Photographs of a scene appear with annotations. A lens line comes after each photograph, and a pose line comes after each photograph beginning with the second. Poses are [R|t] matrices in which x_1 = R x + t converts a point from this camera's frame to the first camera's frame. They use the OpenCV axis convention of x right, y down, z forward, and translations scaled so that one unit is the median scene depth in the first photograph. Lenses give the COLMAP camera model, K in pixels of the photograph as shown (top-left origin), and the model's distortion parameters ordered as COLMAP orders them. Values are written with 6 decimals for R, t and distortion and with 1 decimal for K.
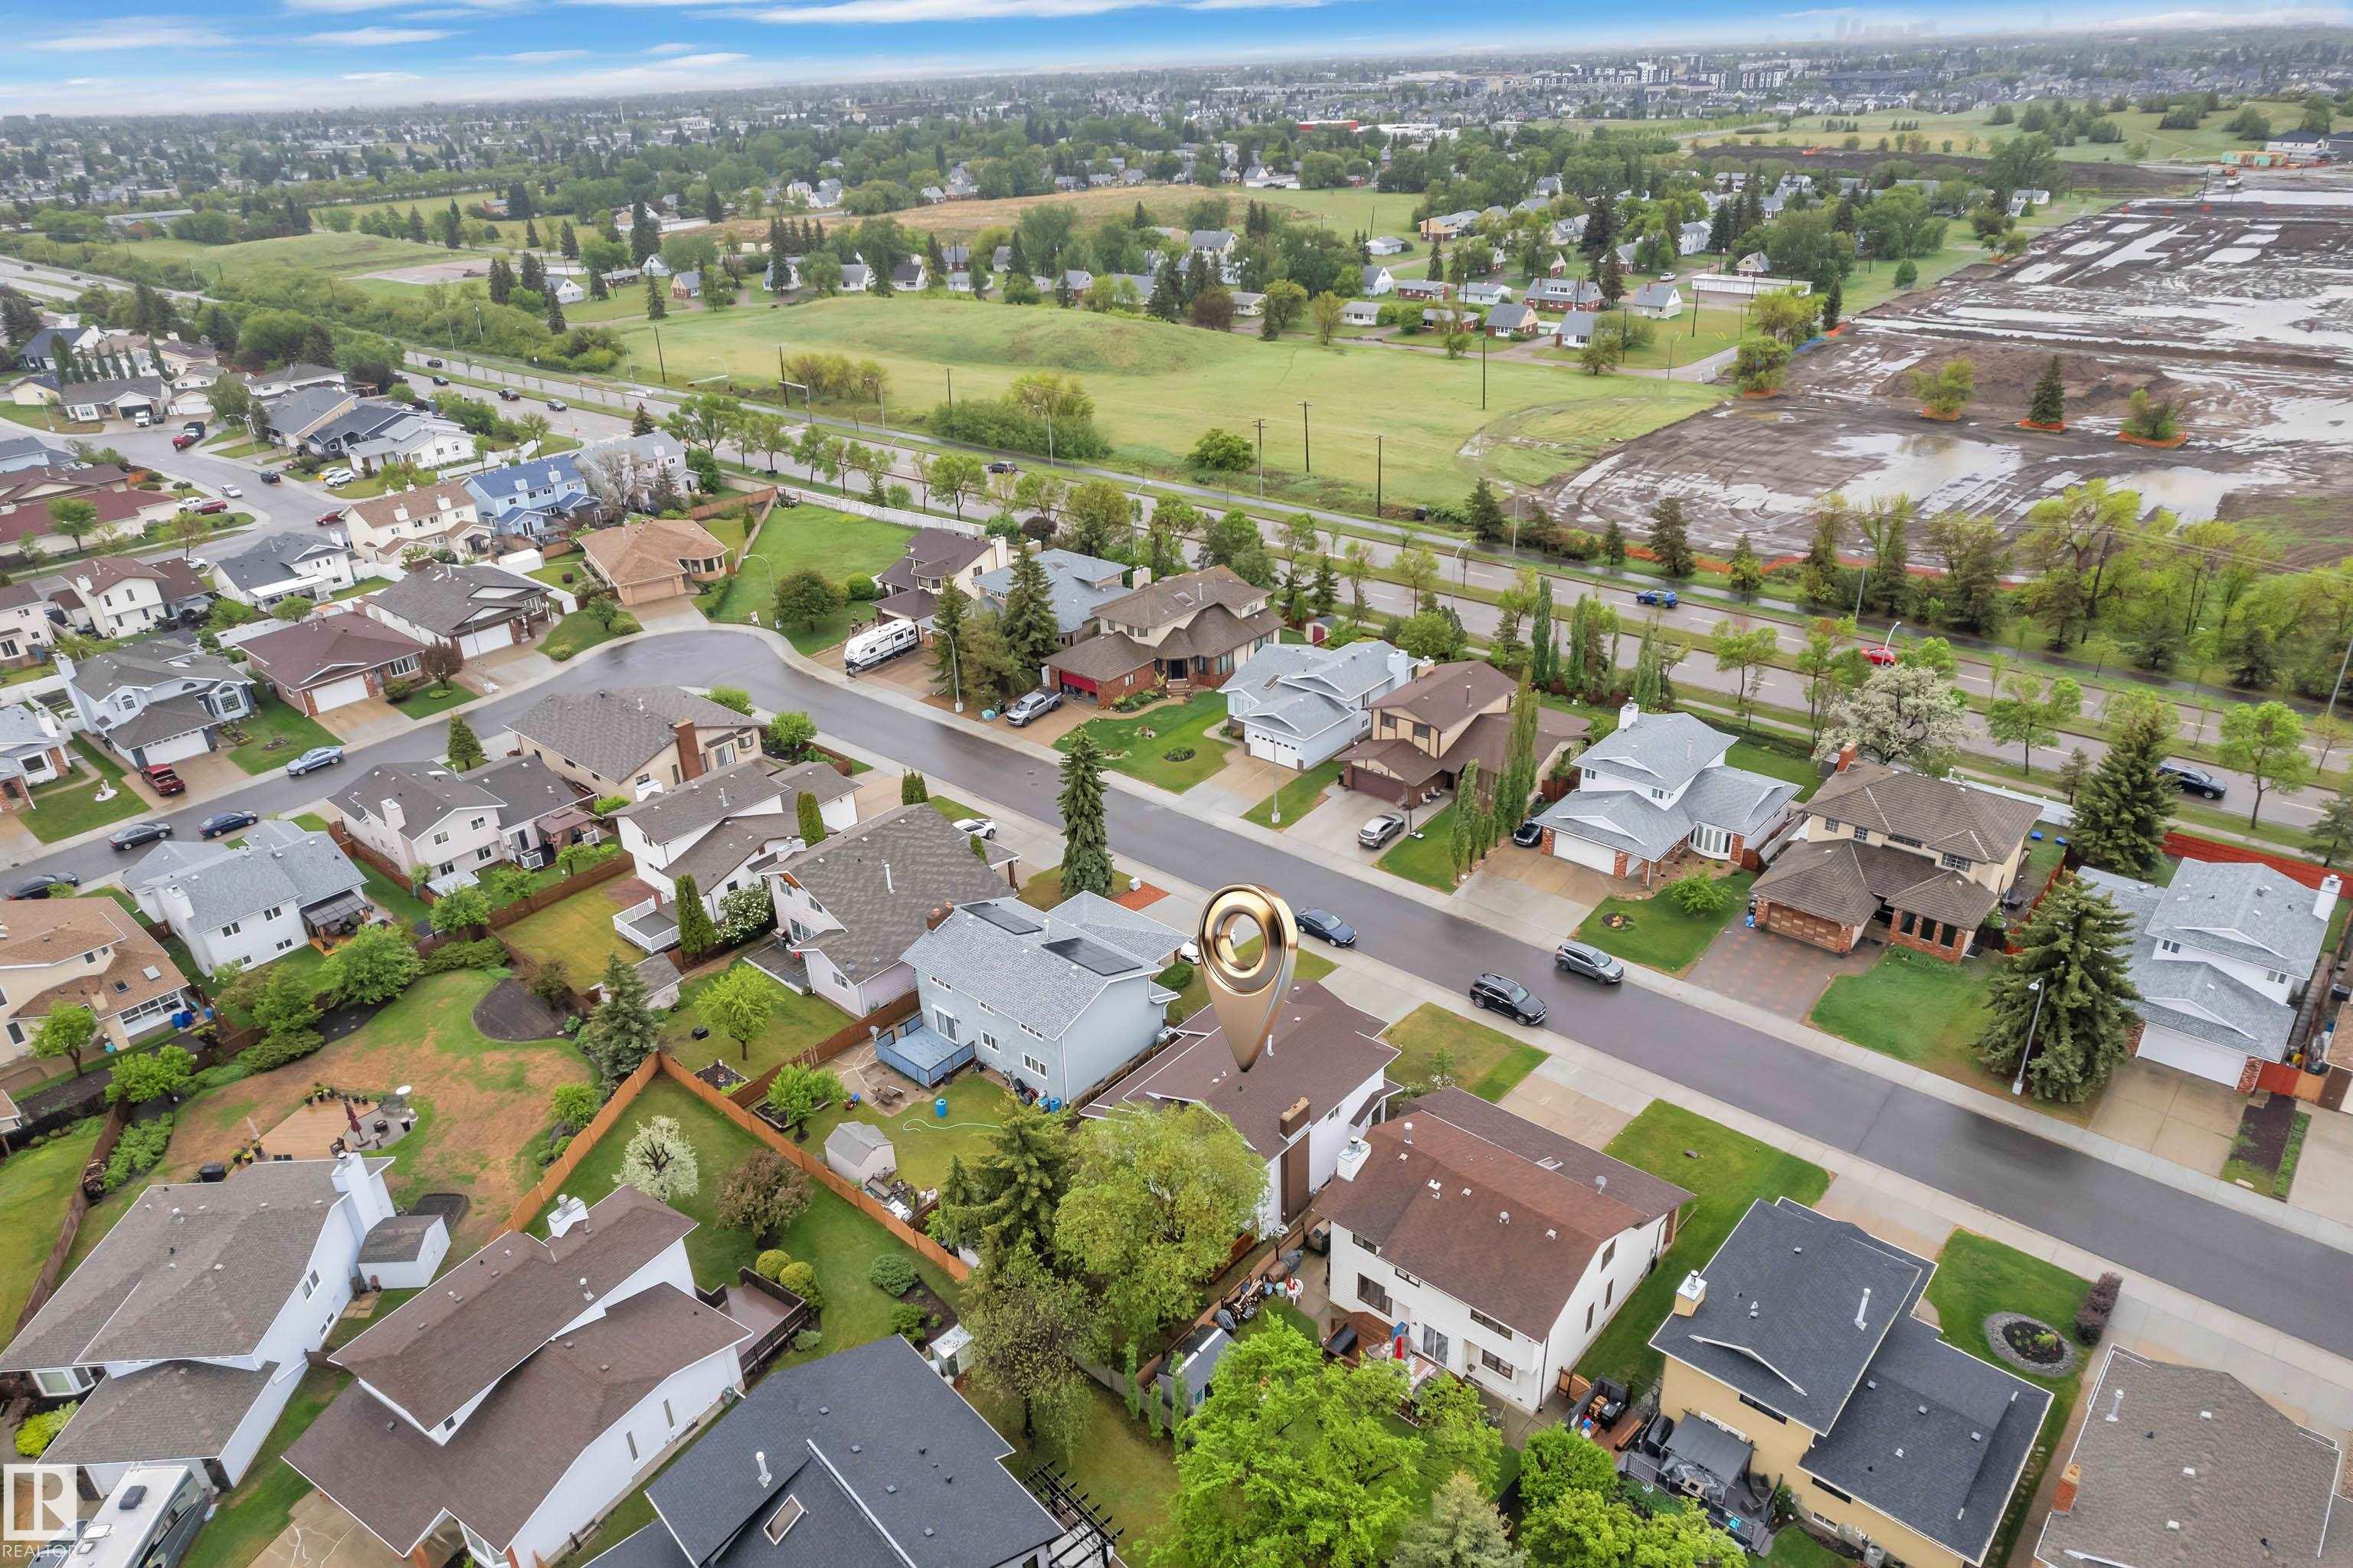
lens RADIAL K [[1504.8, 0, 1171.8], [0, 1504.8, 789.4], [0, 0, 1]] dist [-0.056387, 0.038170]
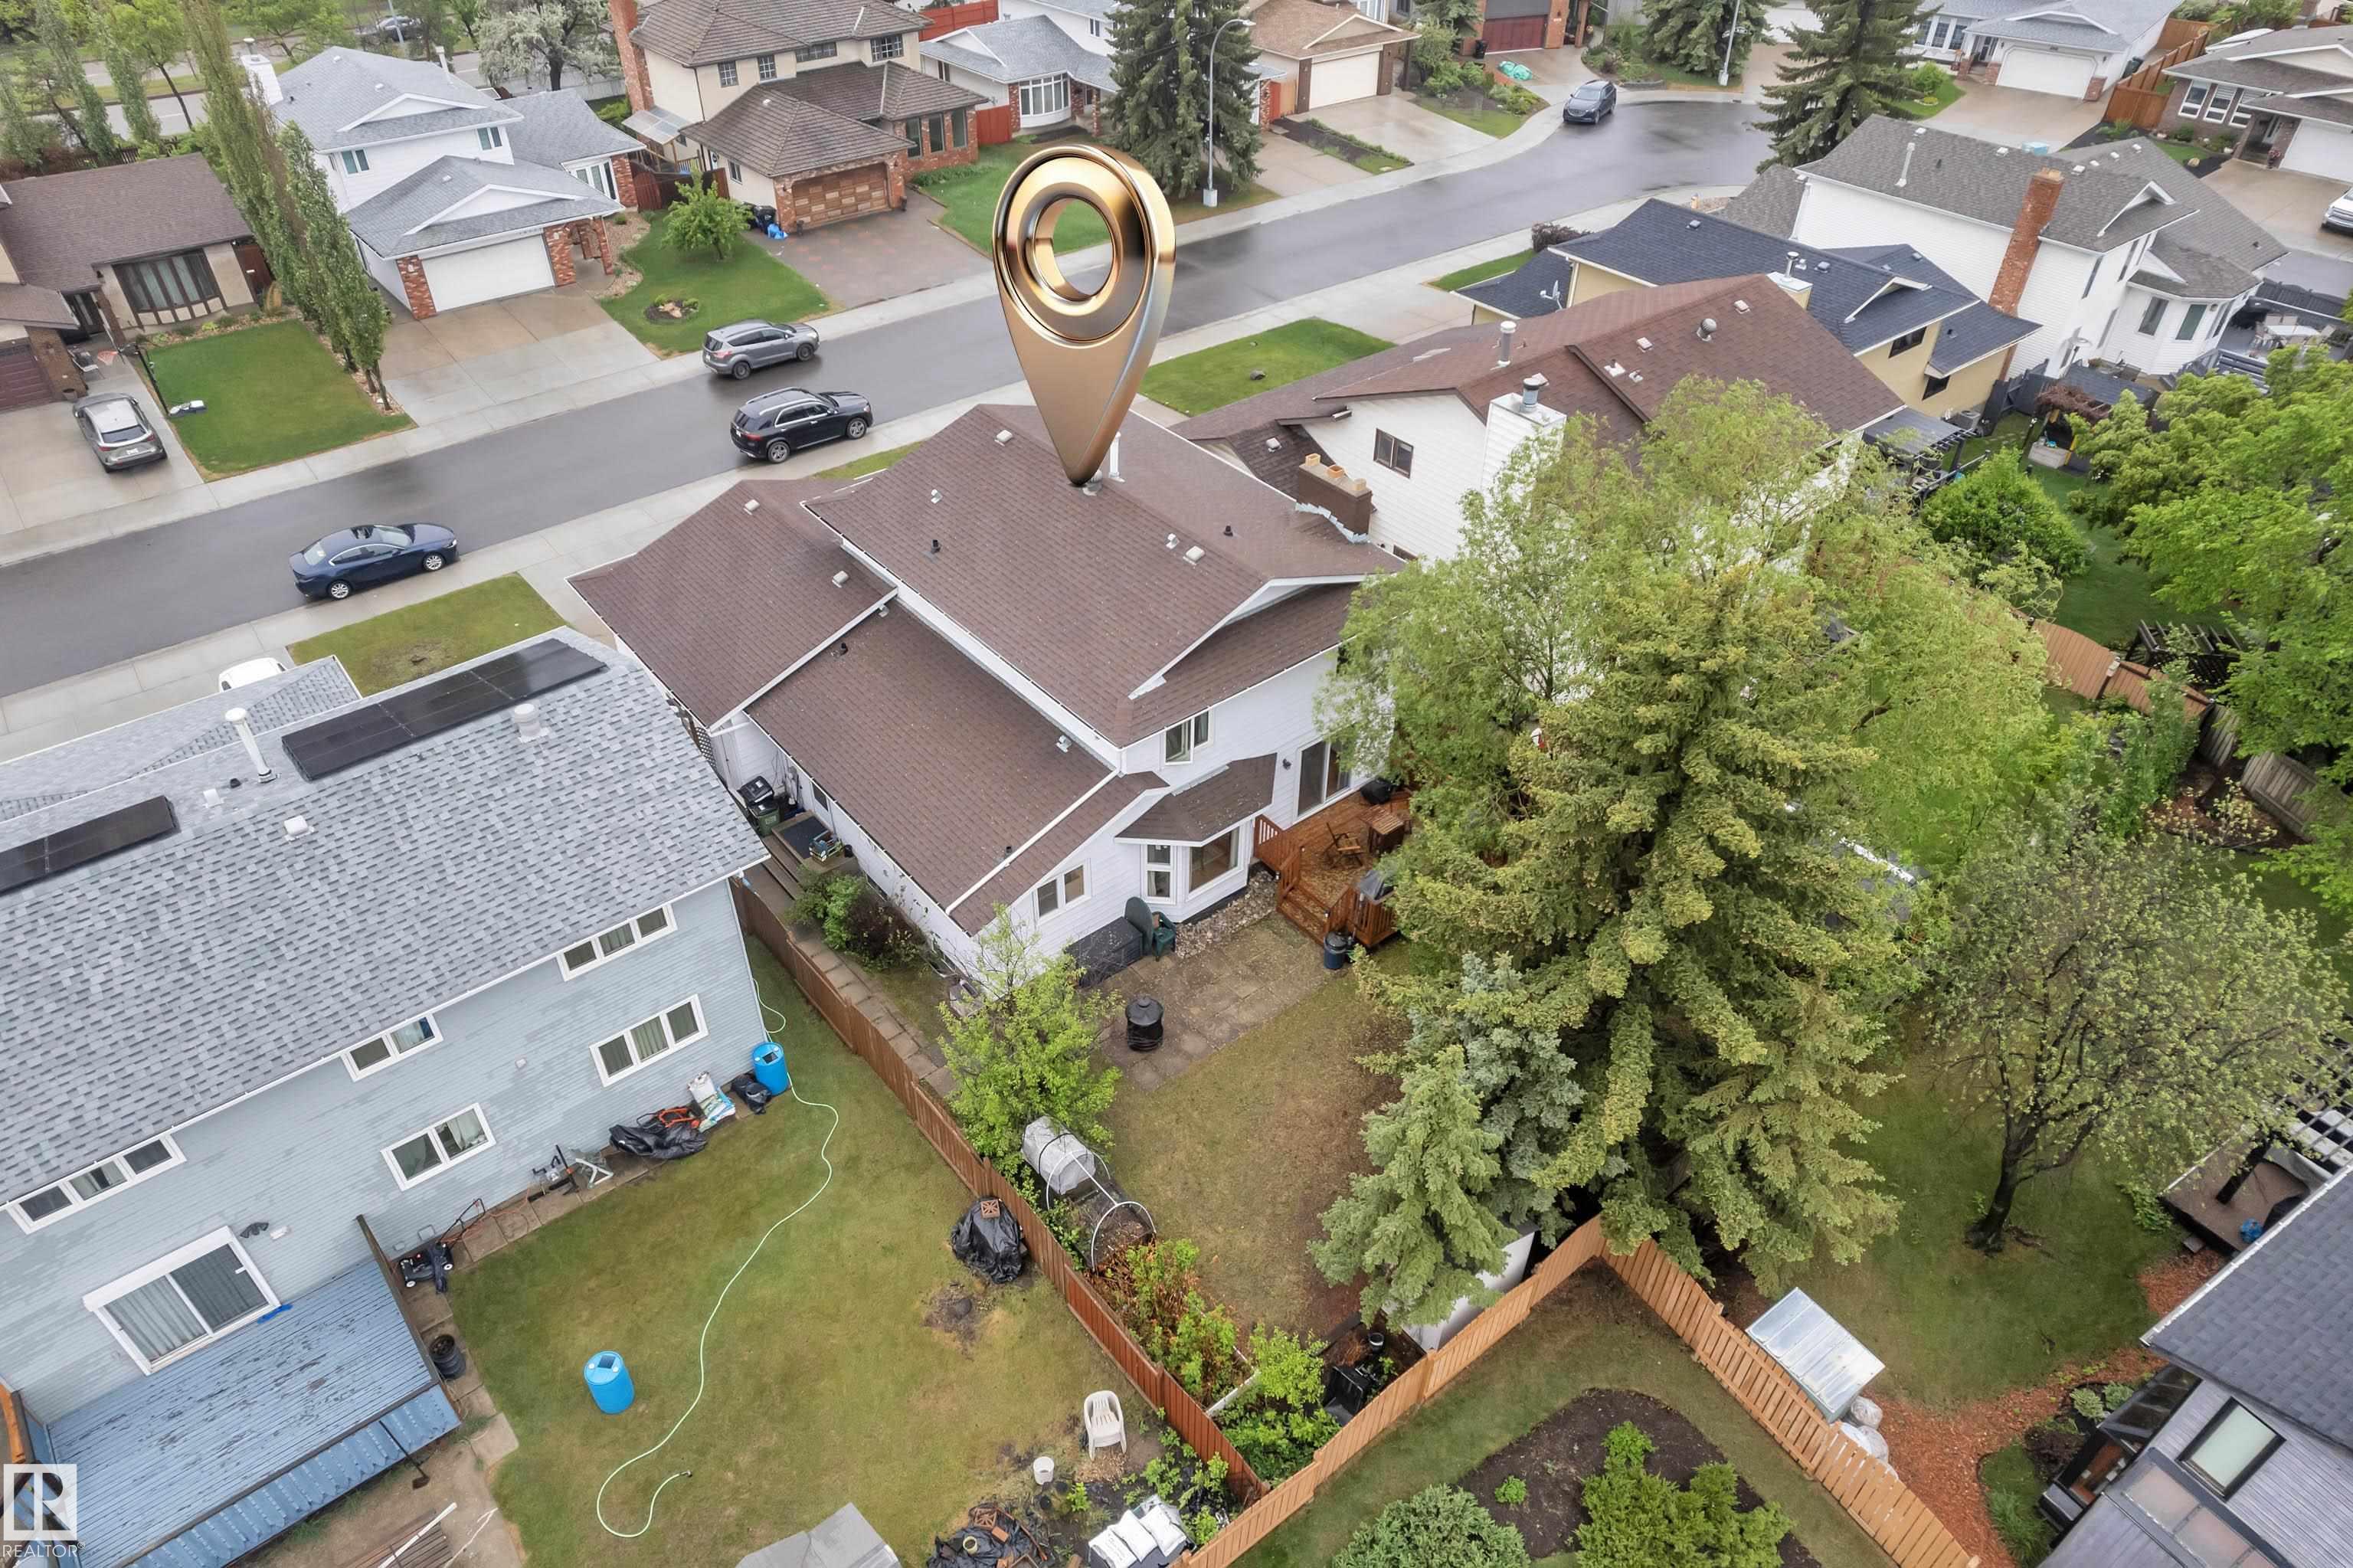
lens RADIAL K [[1504.8, 0, 1175.7], [0, 1504.8, 787.2], [0, 0, 1]] dist [-0.056387, 0.038170]
pose [[0.167751, -0.588647, 0.790793, -0.203975], [0.429204, 0.765754, 0.478962, 0.030890], [-0.887493, 0.259066, 0.381106, 0.548841]]
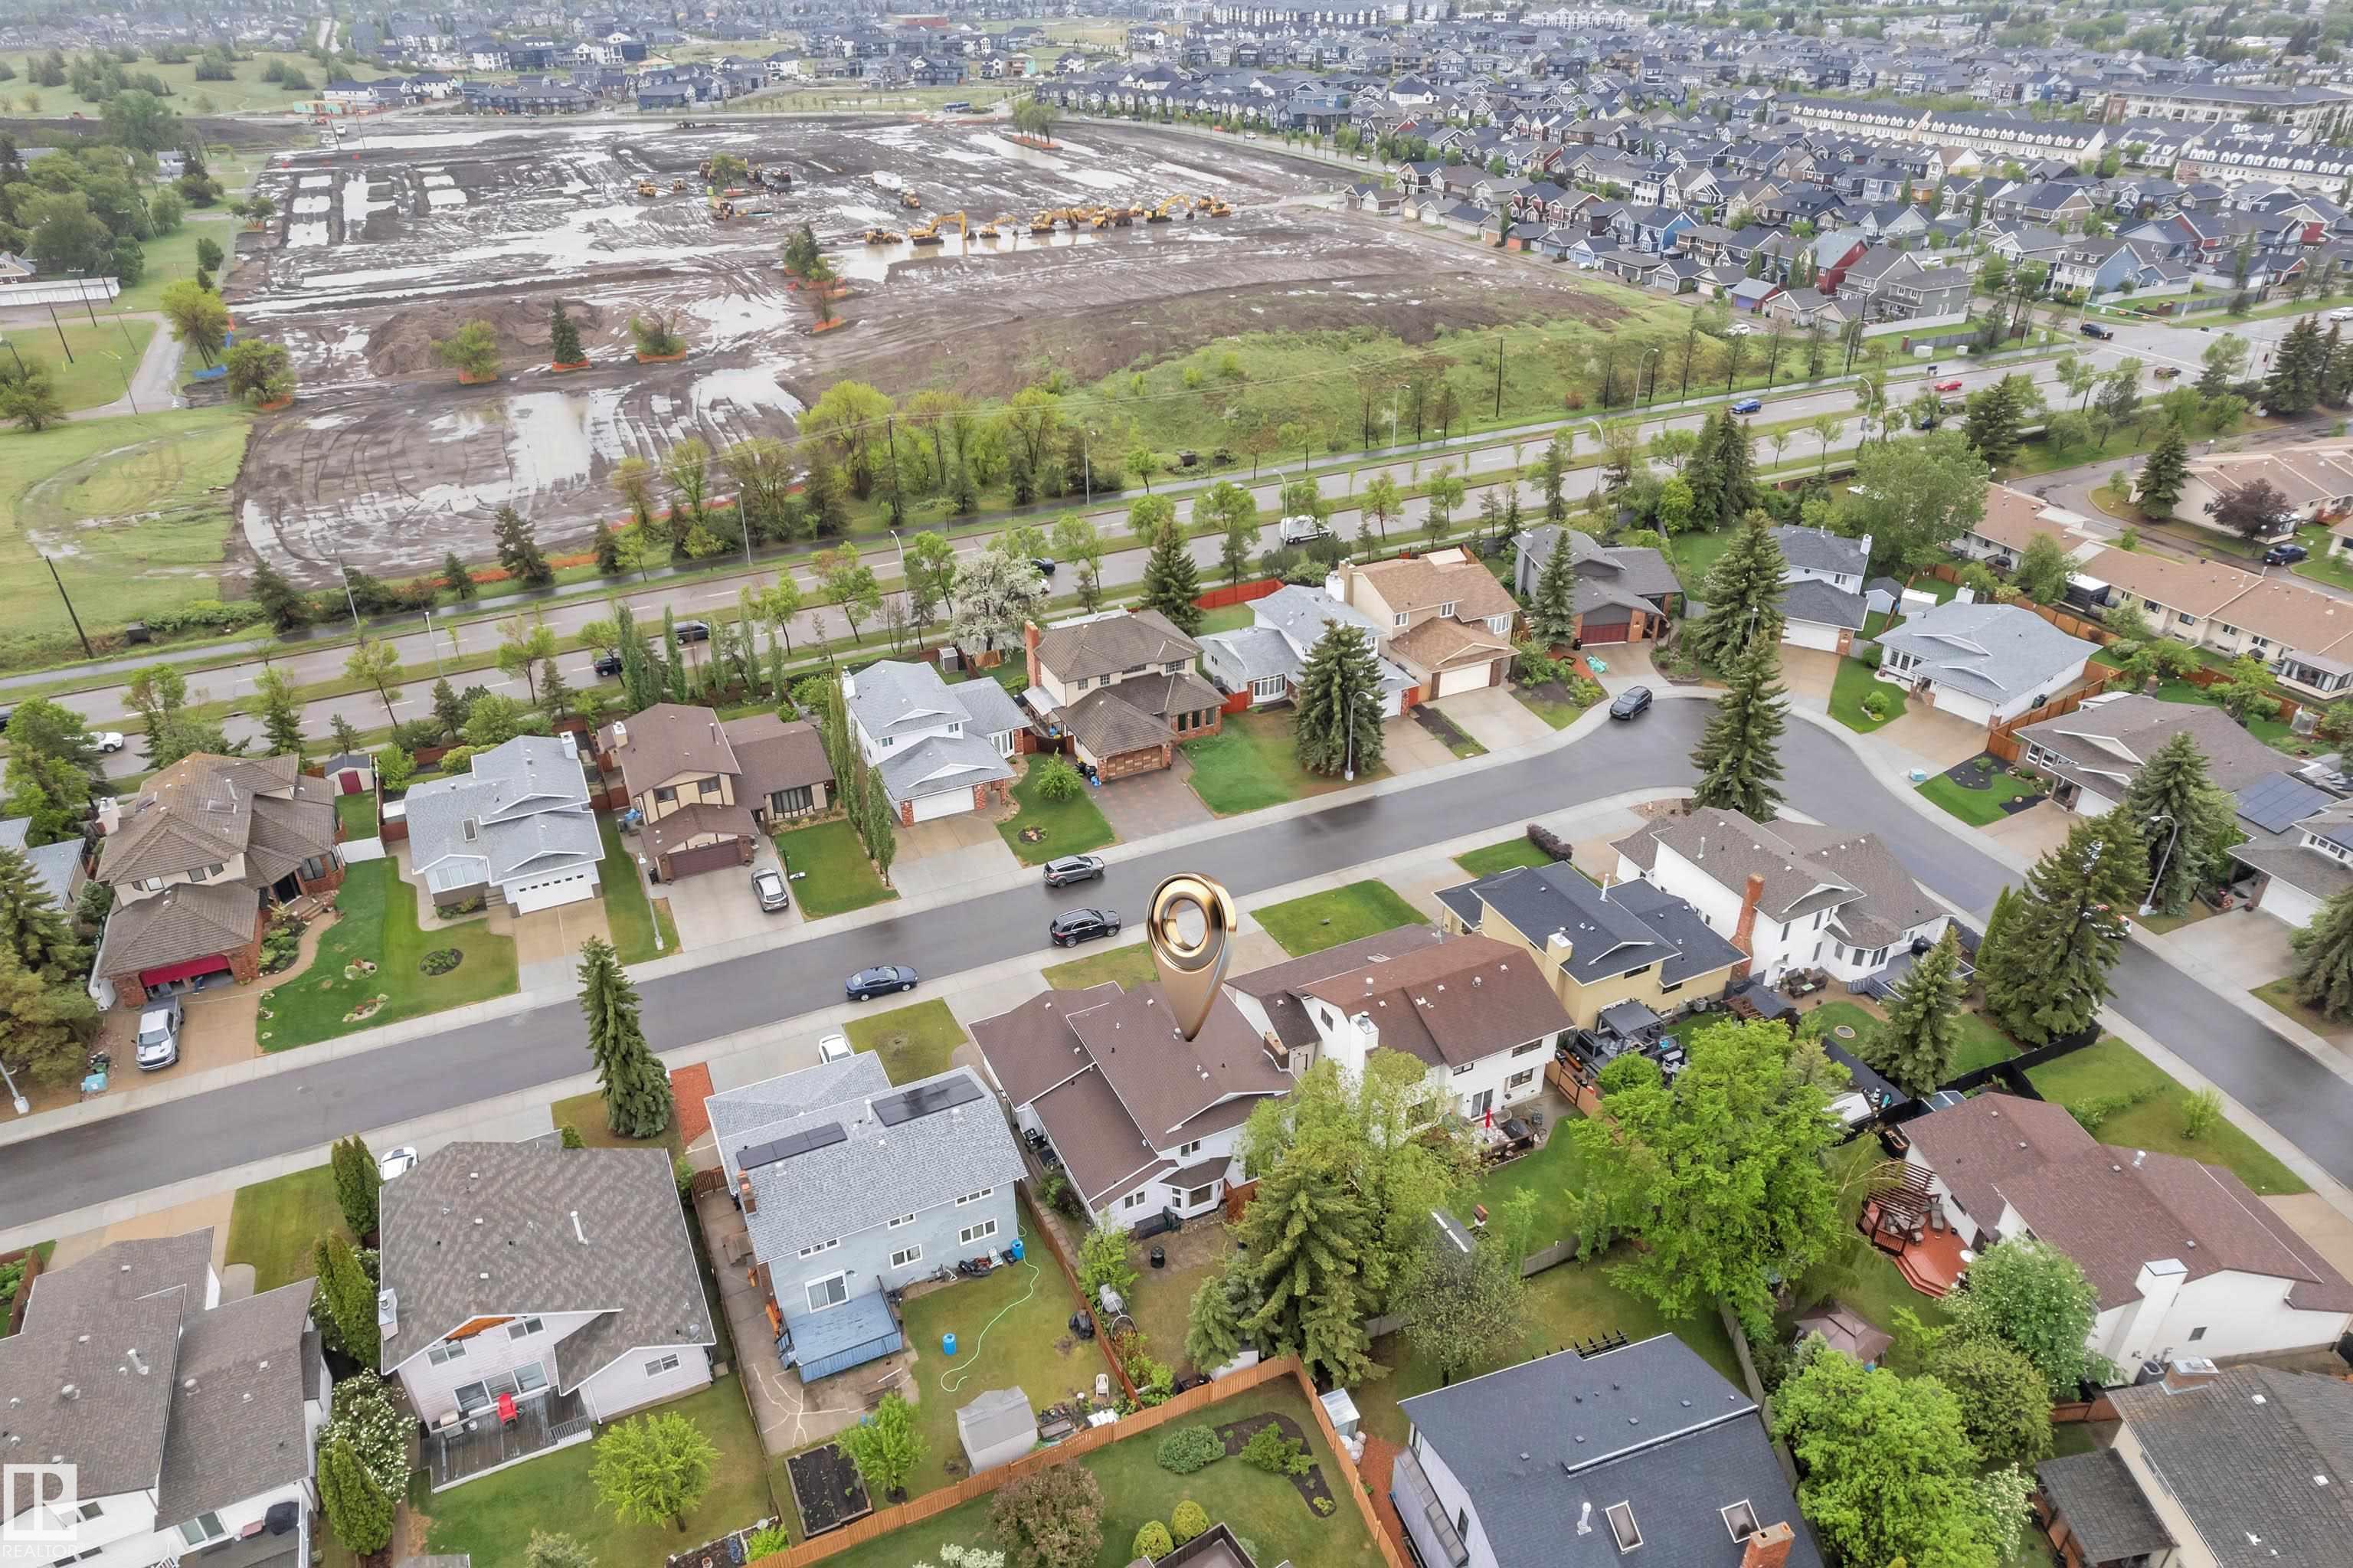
lens RADIAL K [[1504.8, 0, 1171.4], [0, 1504.8, 788.5], [0, 0, 1]] dist [-0.056387, 0.038170]
pose [[0.400473, -0.428343, 0.810027, -0.458935], [0.404481, 0.875860, 0.263182, -0.161978], [-0.822202, 0.222244, 0.524015, 0.276720]]
